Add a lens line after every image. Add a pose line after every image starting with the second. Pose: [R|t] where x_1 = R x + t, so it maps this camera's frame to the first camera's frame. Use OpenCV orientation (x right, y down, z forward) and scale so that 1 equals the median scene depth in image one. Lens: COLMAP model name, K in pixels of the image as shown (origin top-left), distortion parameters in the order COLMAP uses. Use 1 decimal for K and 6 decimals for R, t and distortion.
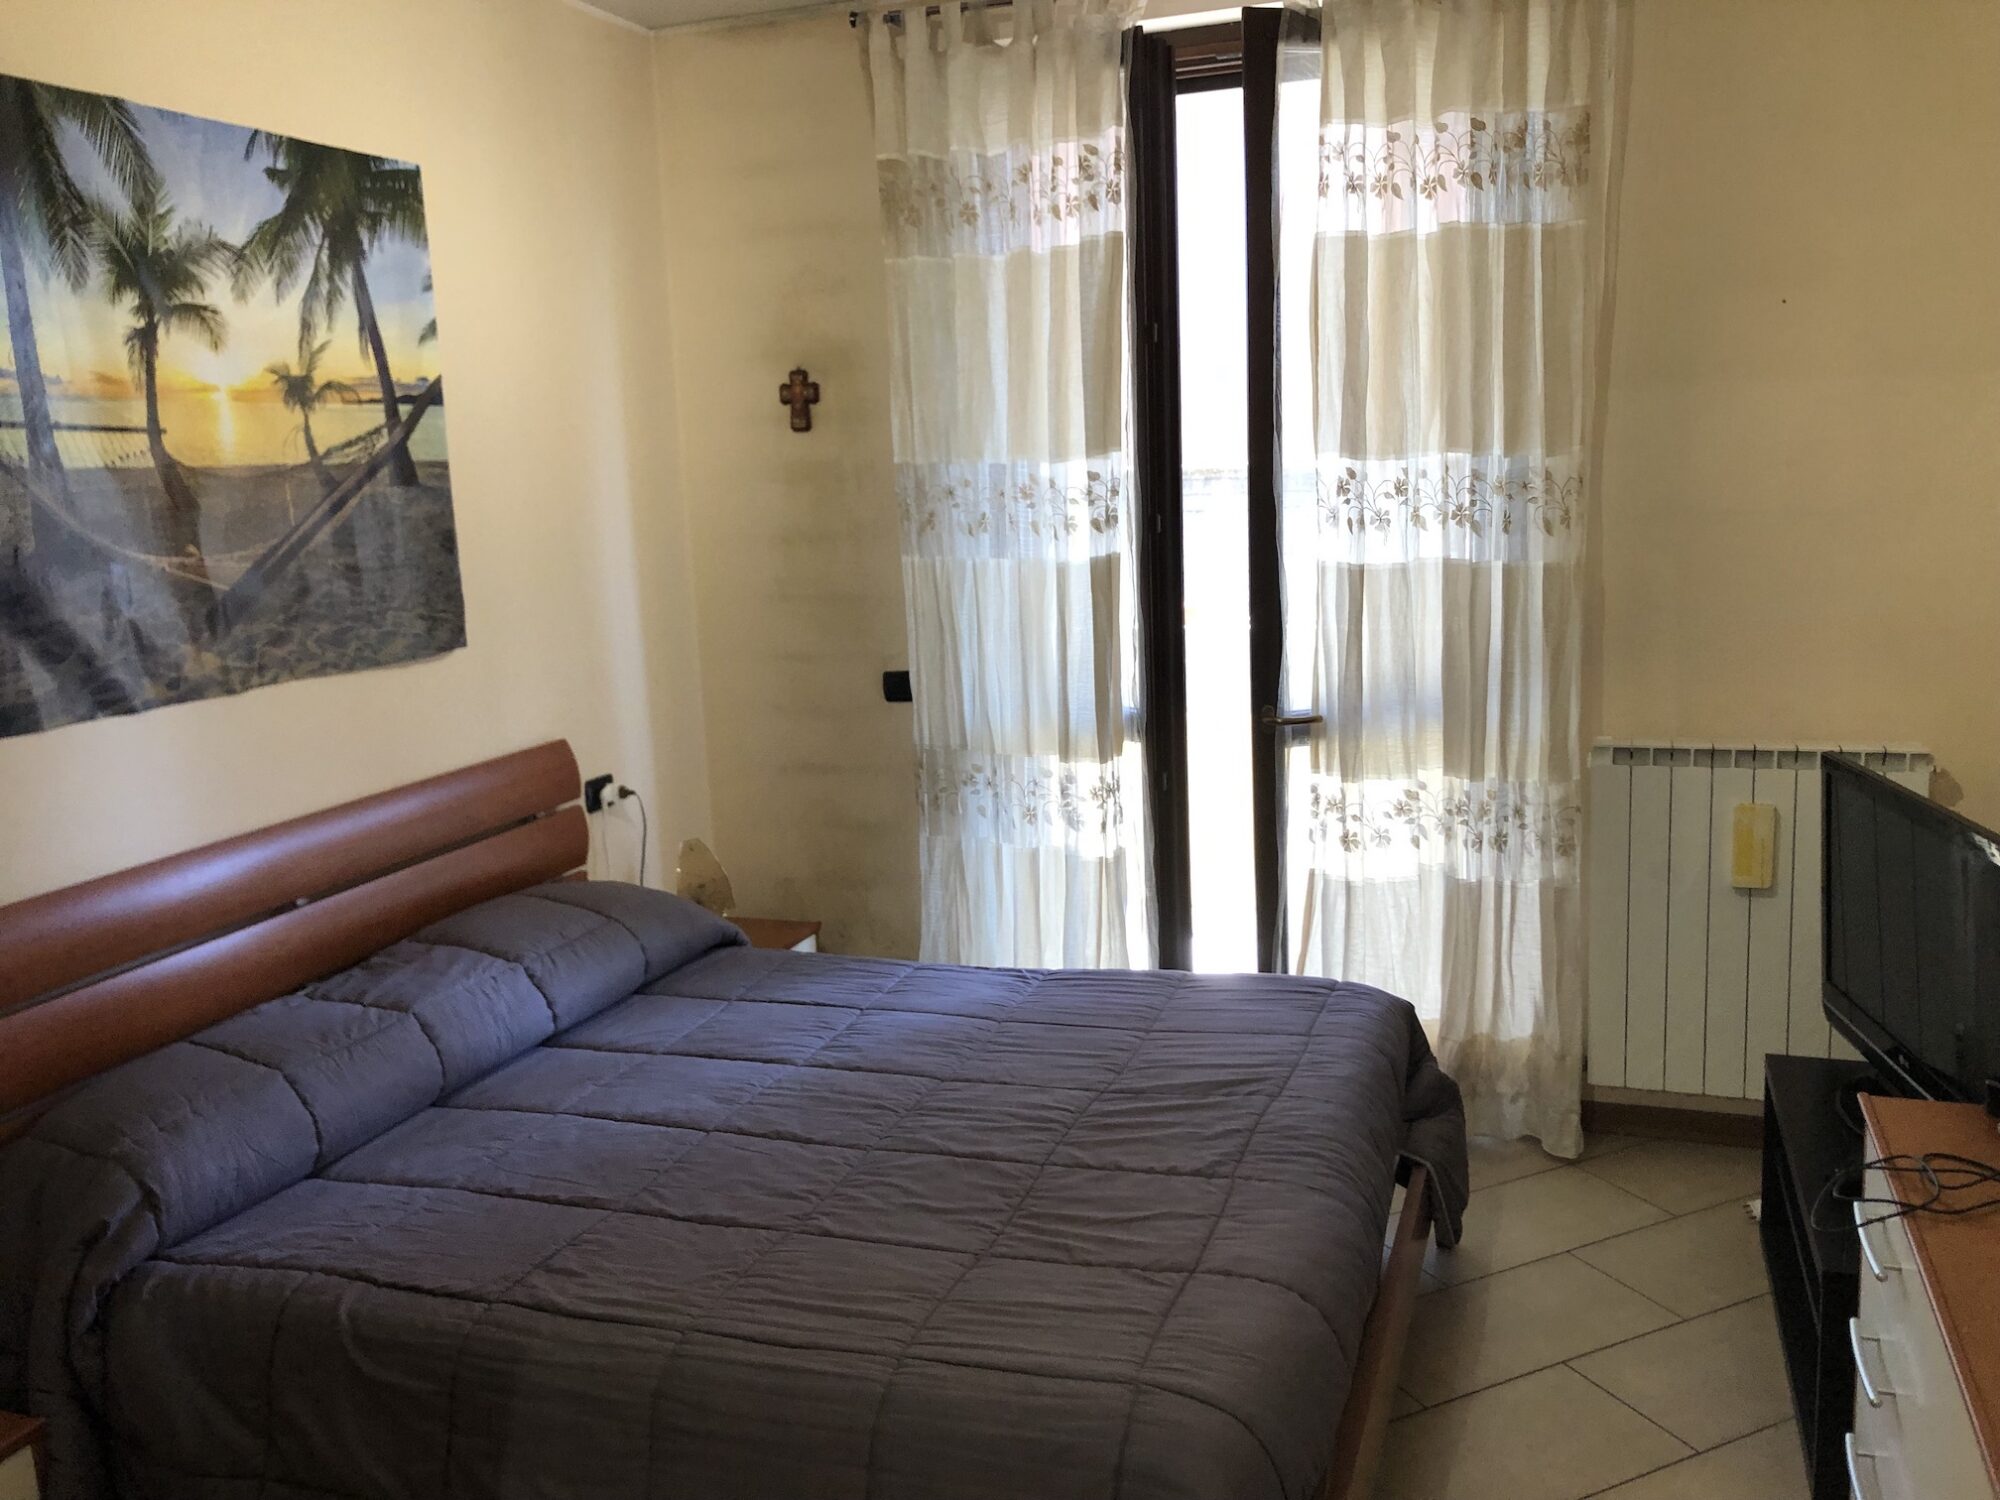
lens RADIAL K [[1630.9, 0, 1007.2], [0, 1630.9, 749.9], [0, 0, 1]] dist [0.033382, -0.029997]
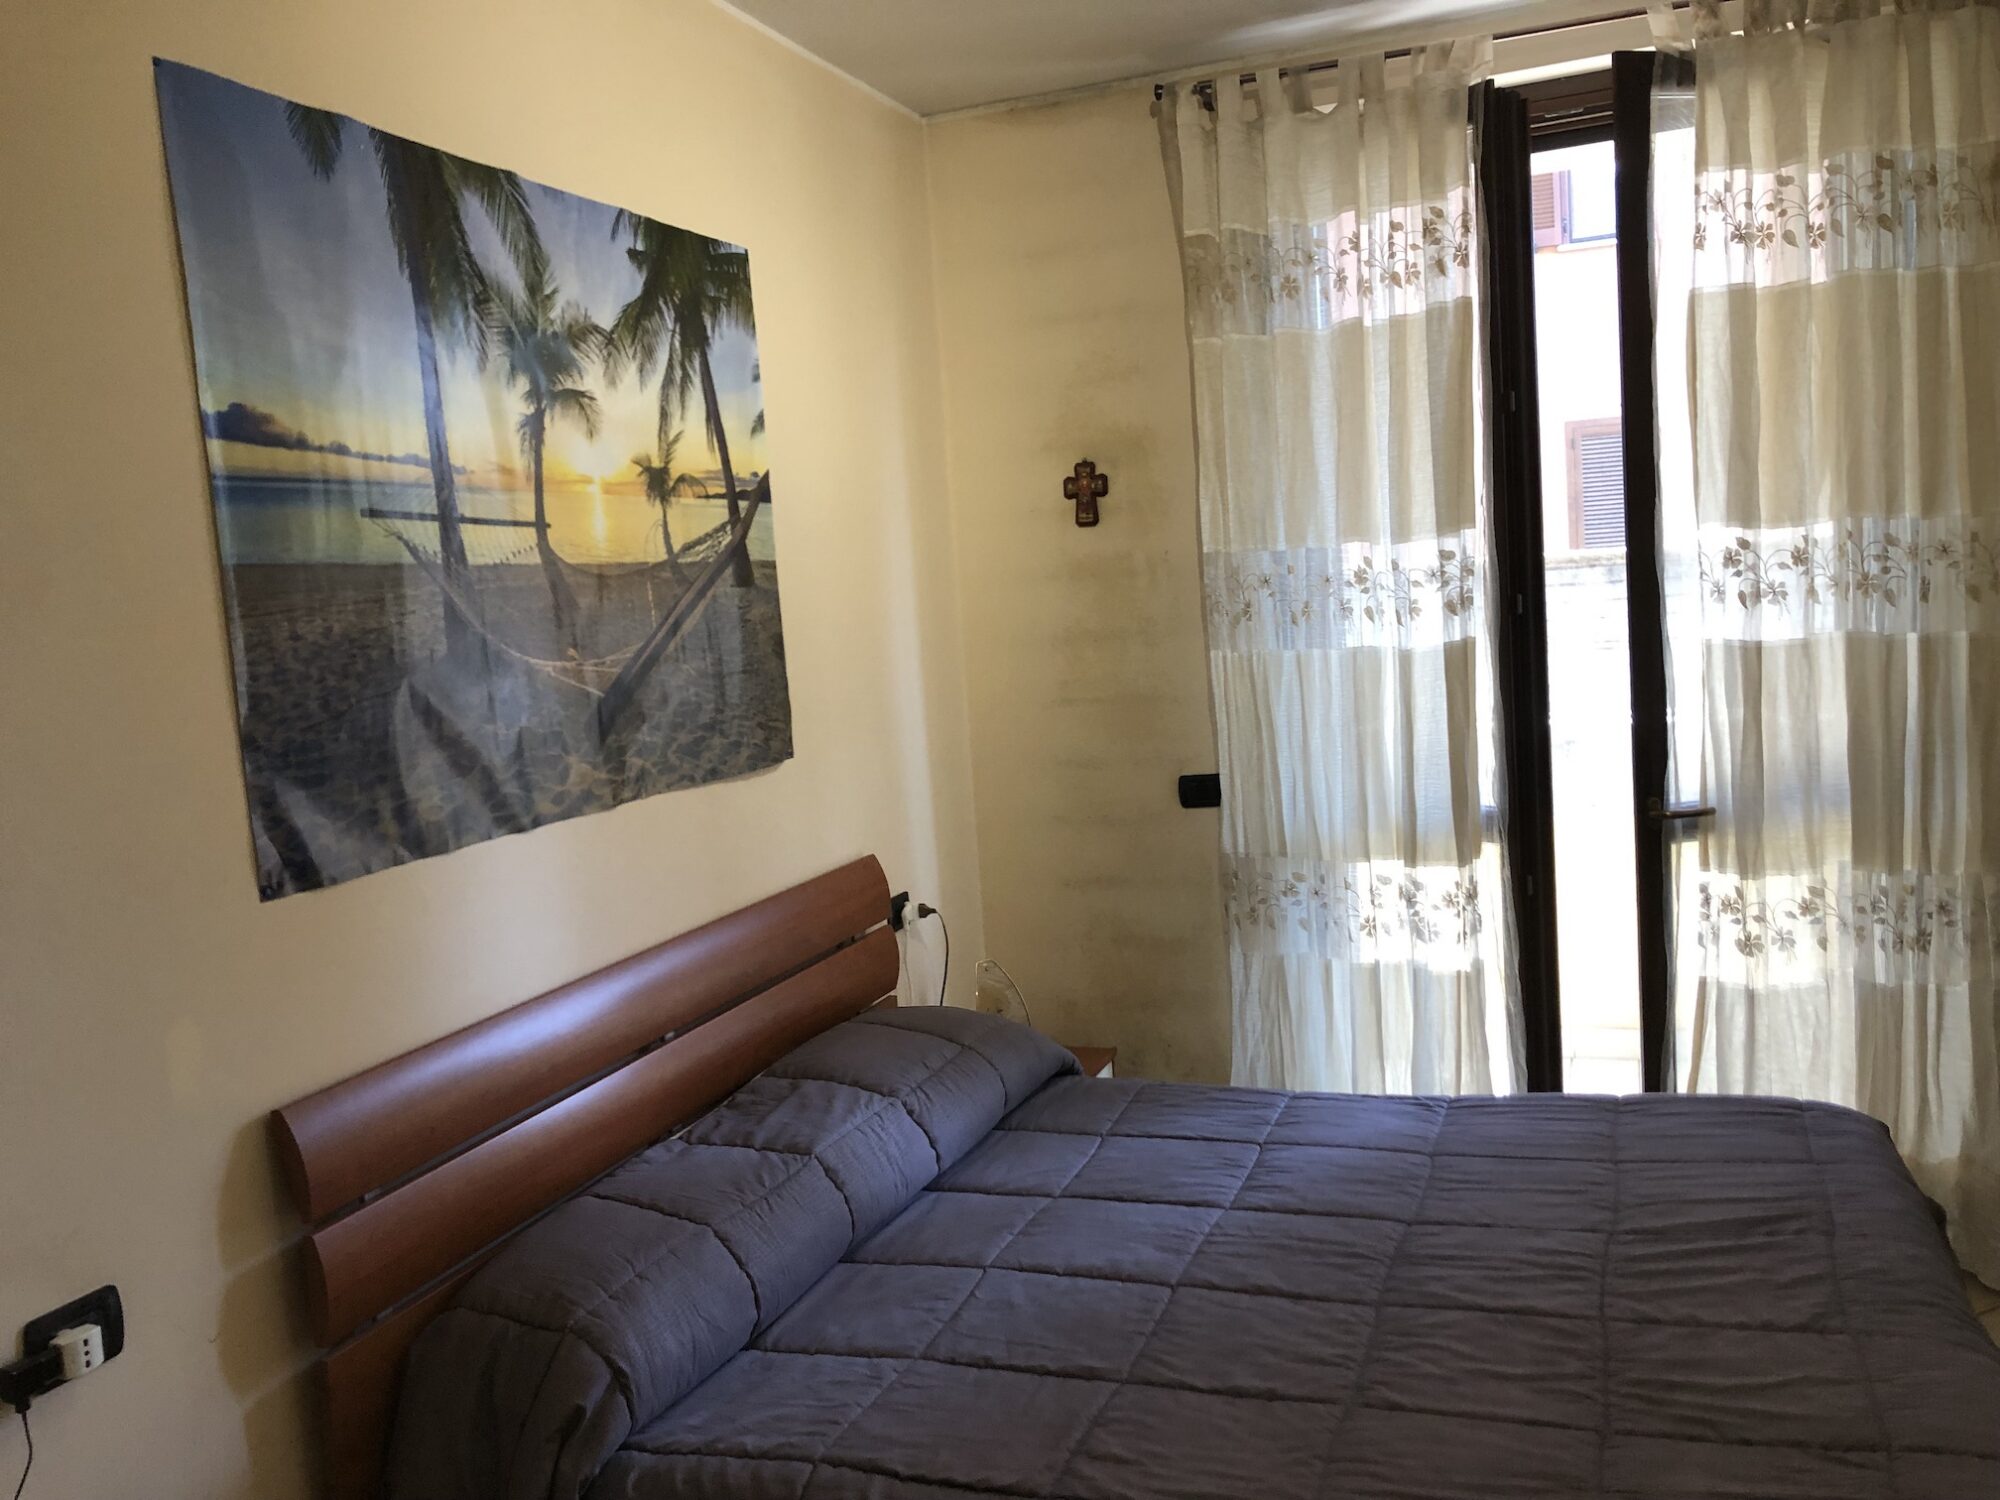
lens RADIAL K [[1635.3, 0, 995.7], [0, 1635.3, 778.8], [0, 0, 1]] dist [0.047522, -0.065367]
pose [[0.999353, -0.027738, -0.022878, -0.202364], [0.026332, 0.997874, -0.059617, 0.007830], [0.024483, 0.058976, 0.997959, 0.076590]]
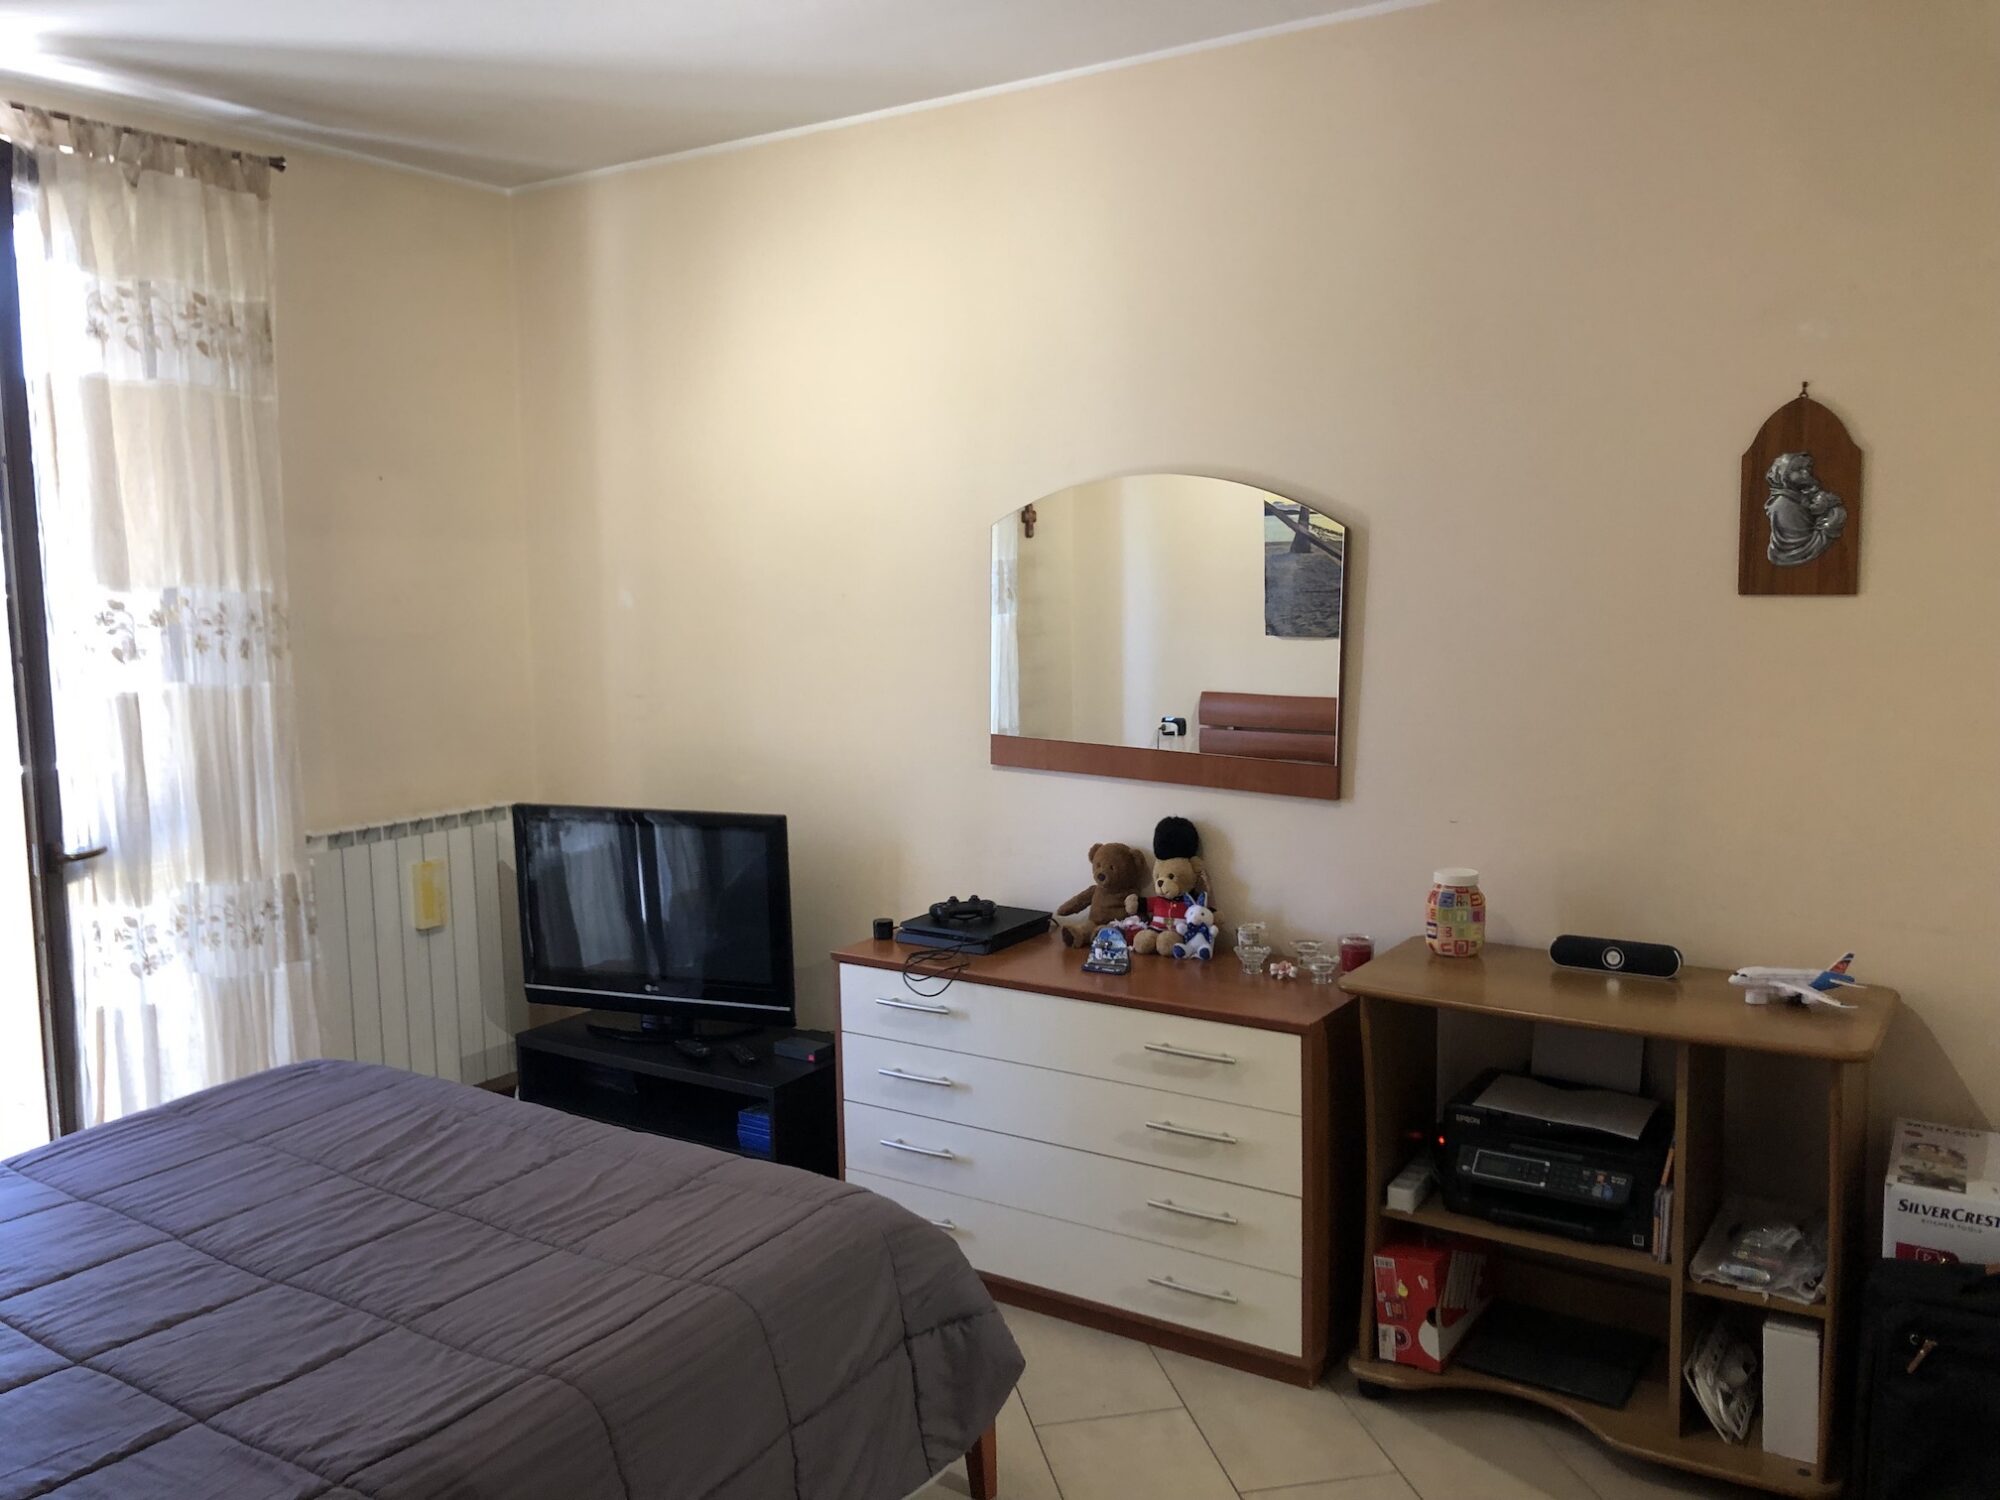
lens RADIAL K [[1630.9, 0, 1007.2], [0, 1630.9, 749.9], [0, 0, 1]] dist [0.033382, -0.029997]
pose [[0.243556, -0.074697, 0.967006, -0.687466], [0.180080, 0.983176, 0.030590, -0.010831], [-0.953022, 0.166689, 0.252910, 0.232928]]
